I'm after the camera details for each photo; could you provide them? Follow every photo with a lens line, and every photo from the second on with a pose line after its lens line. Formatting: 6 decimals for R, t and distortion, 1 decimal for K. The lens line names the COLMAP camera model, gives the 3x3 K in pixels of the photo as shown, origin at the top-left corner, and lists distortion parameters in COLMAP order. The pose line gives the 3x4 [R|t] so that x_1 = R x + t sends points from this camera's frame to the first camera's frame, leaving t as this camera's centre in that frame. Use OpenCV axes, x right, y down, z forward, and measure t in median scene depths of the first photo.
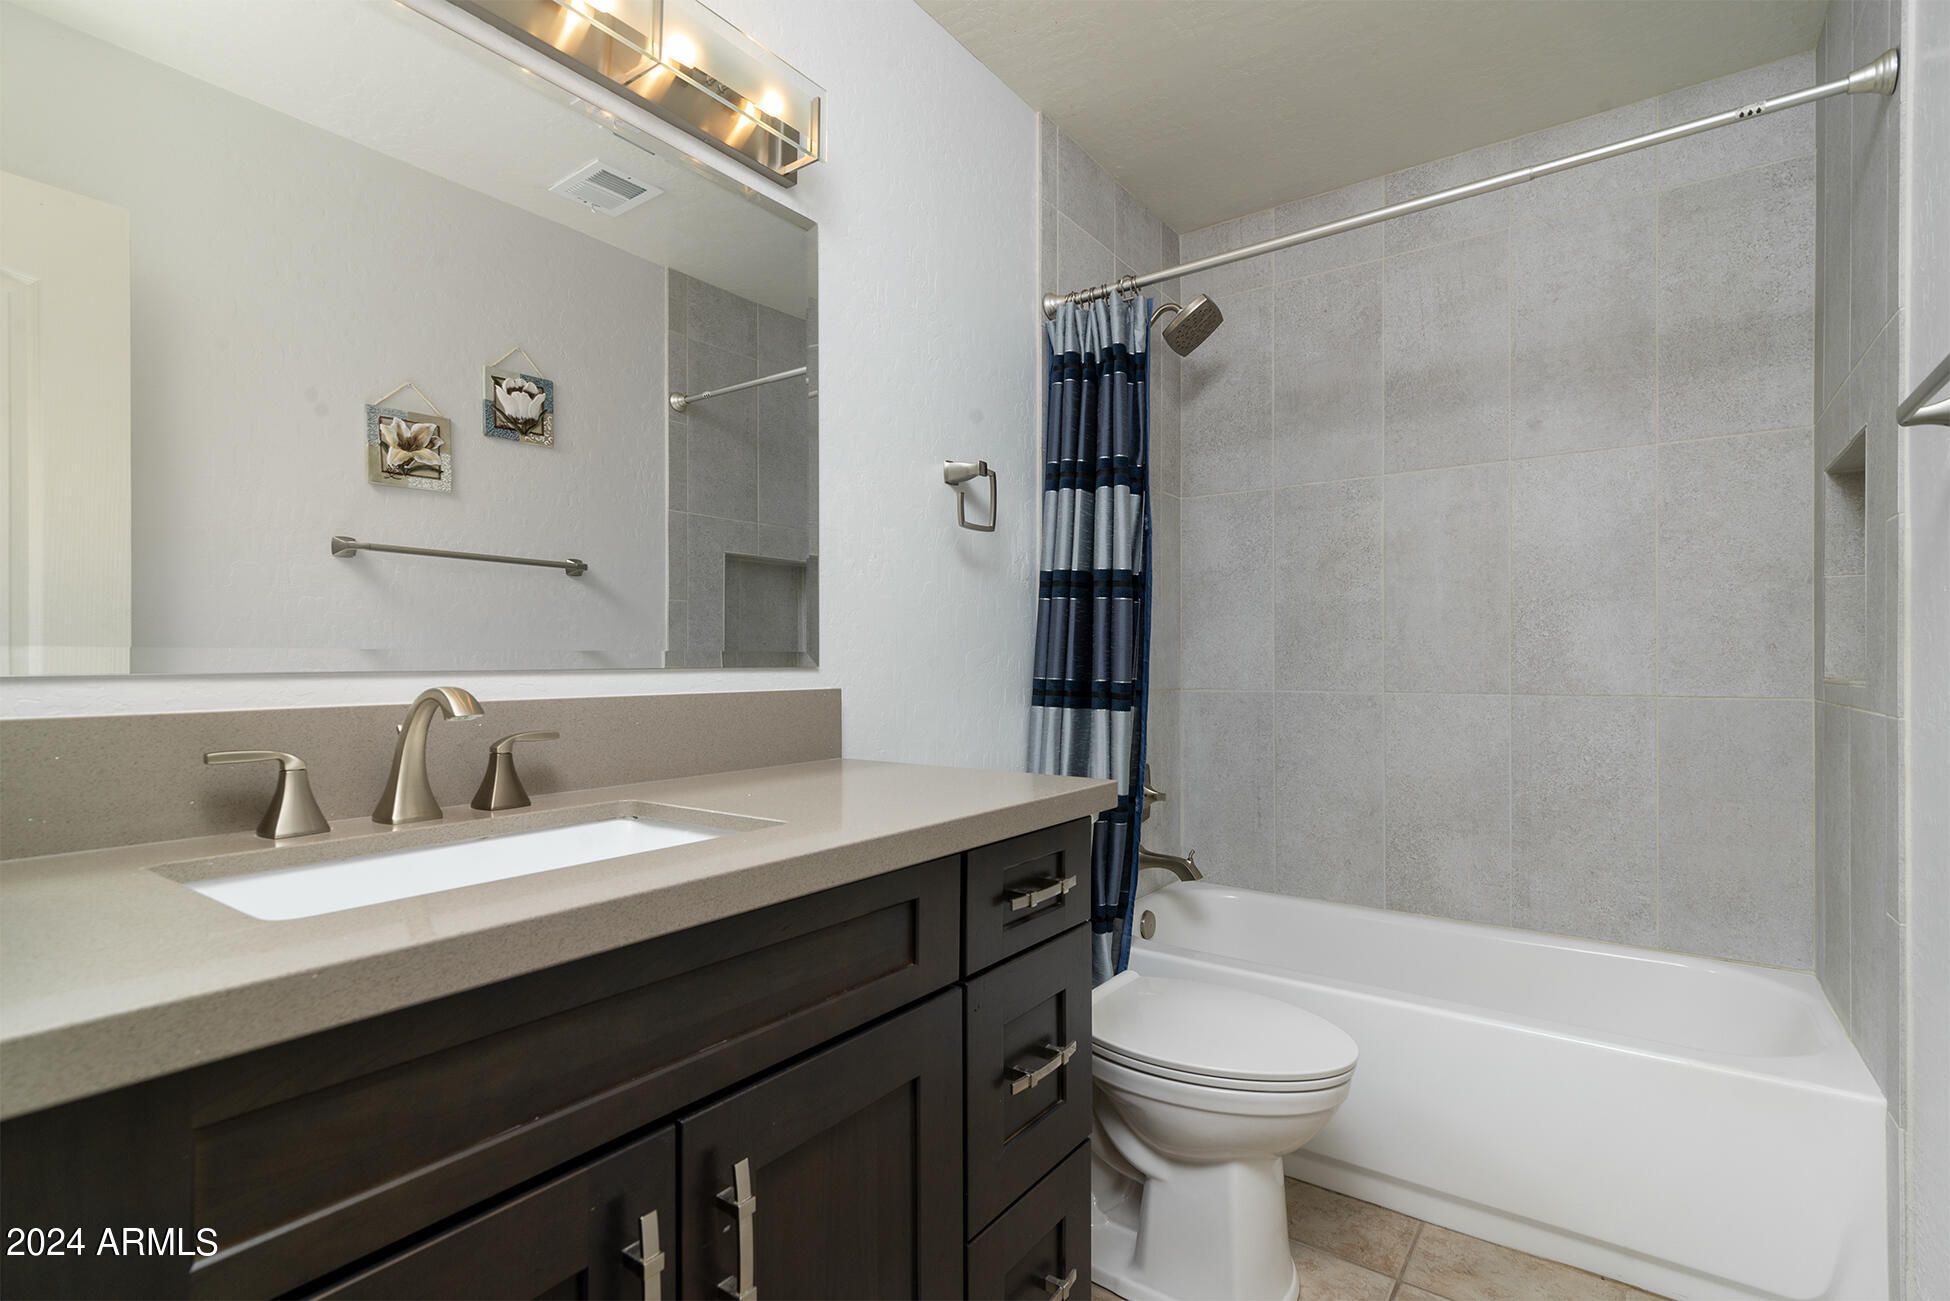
lens RADIAL K [[913.3, 0, 962.1], [0, 913.3, 660.6], [0, 0, 1]] dist [0.000371, 0.000141]
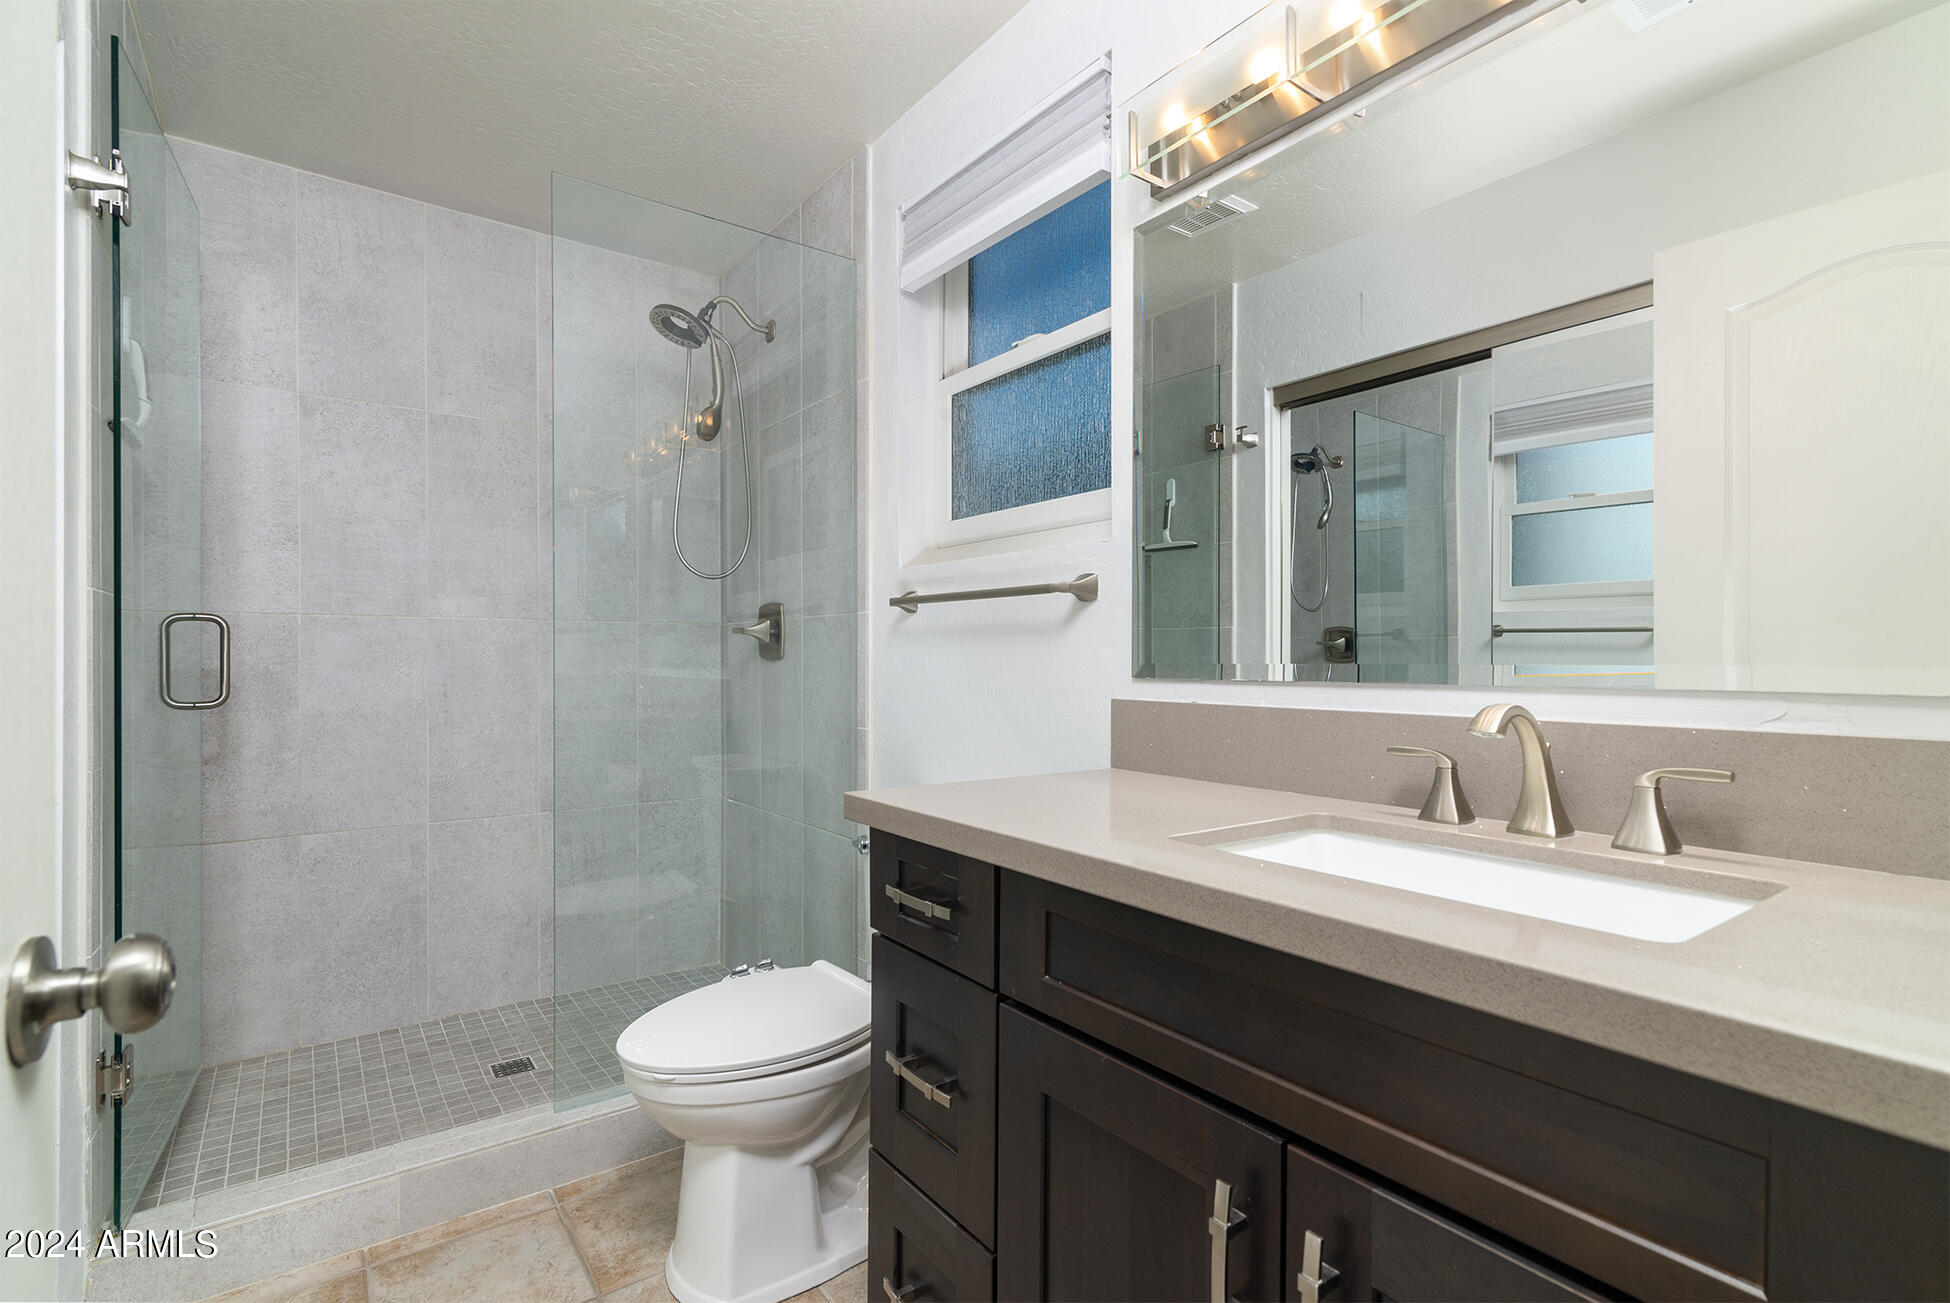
lens RADIAL K [[913.3, 0, 962.1], [0, 913.3, 661.6], [0, 0, 1]] dist [0.000371, 0.000141]
pose [[-0.299222, -0.003180, -0.954178, 0.613451], [-0.004193, 0.999989, -0.002018, -0.009275], [0.954174, 0.003397, -0.299232, 0.797307]]
